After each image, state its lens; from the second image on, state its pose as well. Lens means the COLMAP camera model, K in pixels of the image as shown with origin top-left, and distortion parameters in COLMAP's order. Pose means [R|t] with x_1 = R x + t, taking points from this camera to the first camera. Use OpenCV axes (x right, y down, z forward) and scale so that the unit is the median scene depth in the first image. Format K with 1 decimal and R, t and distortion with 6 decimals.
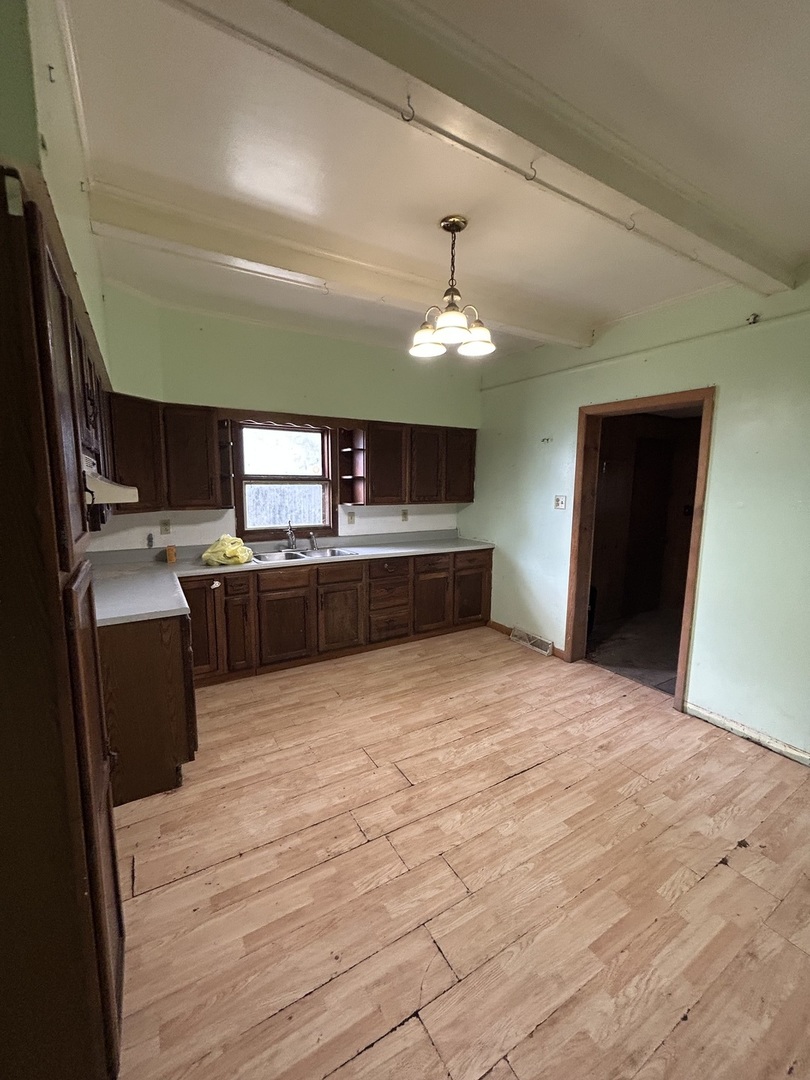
lens RADIAL K [[439.4, 0, 409.1], [0, 439.4, 541.1], [0, 0, 1]] dist [0.000517, 0.000200]
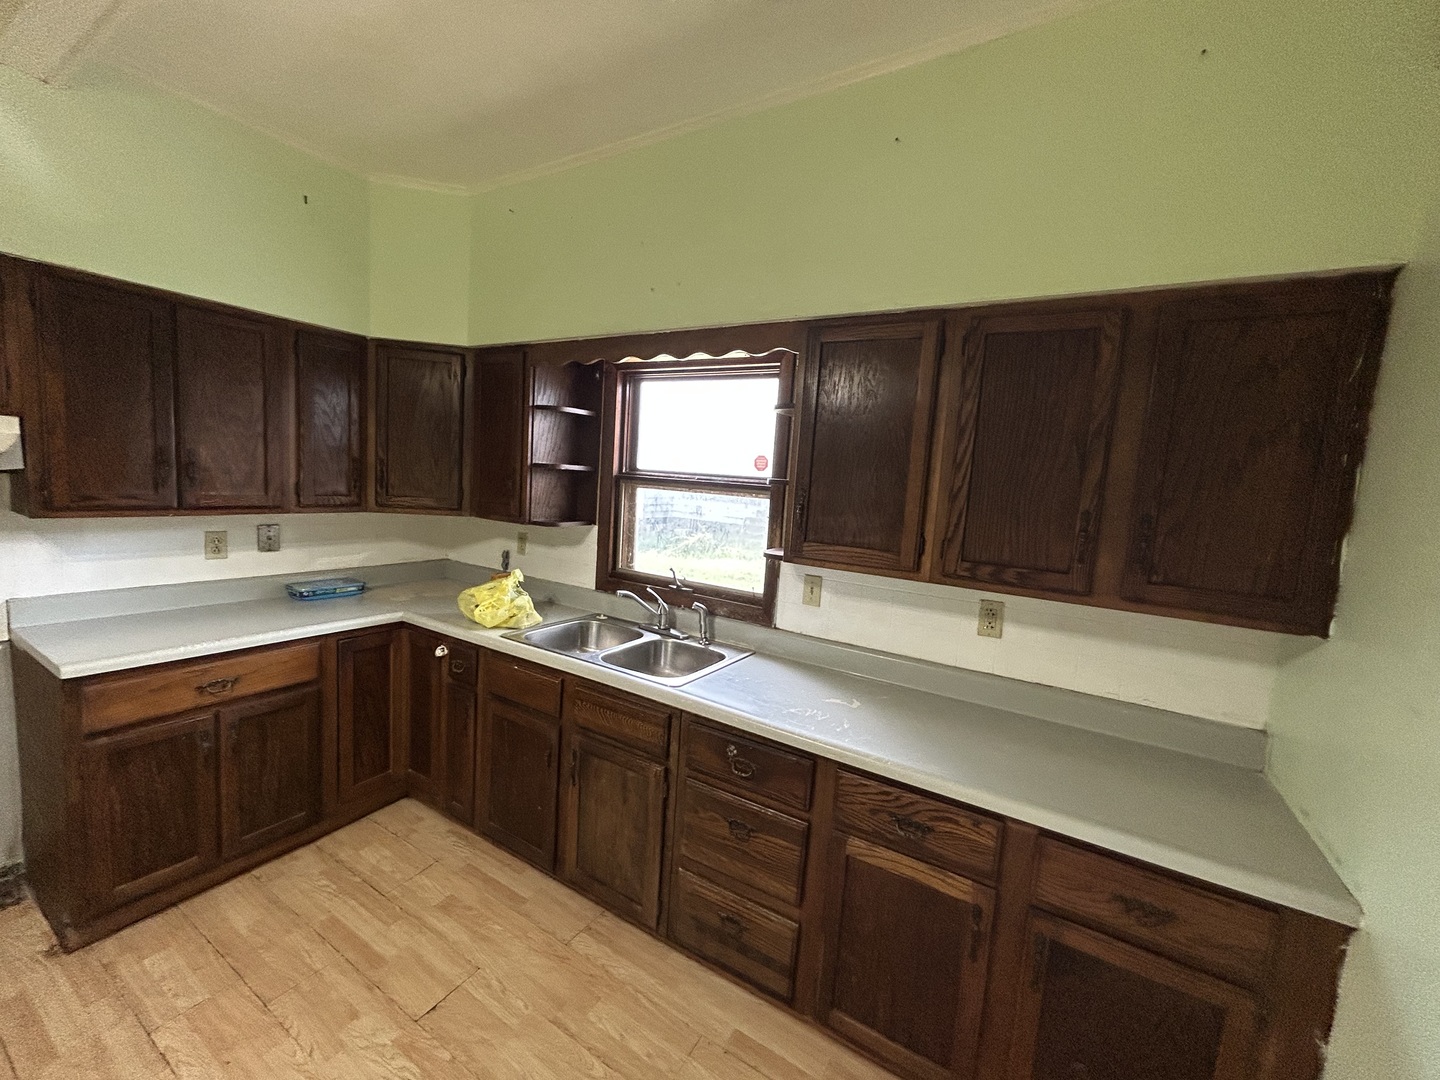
lens RADIAL K [[585.9, 0, 722.1], [0, 585.9, 540.0], [0, 0, 1]] dist [0.000517, 0.000200]
pose [[0.459339, 0.122856, -0.879724, 0.302010], [-0.181978, 0.982398, 0.042176, -0.112908], [0.869420, 0.140717, 0.473610, 0.752229]]
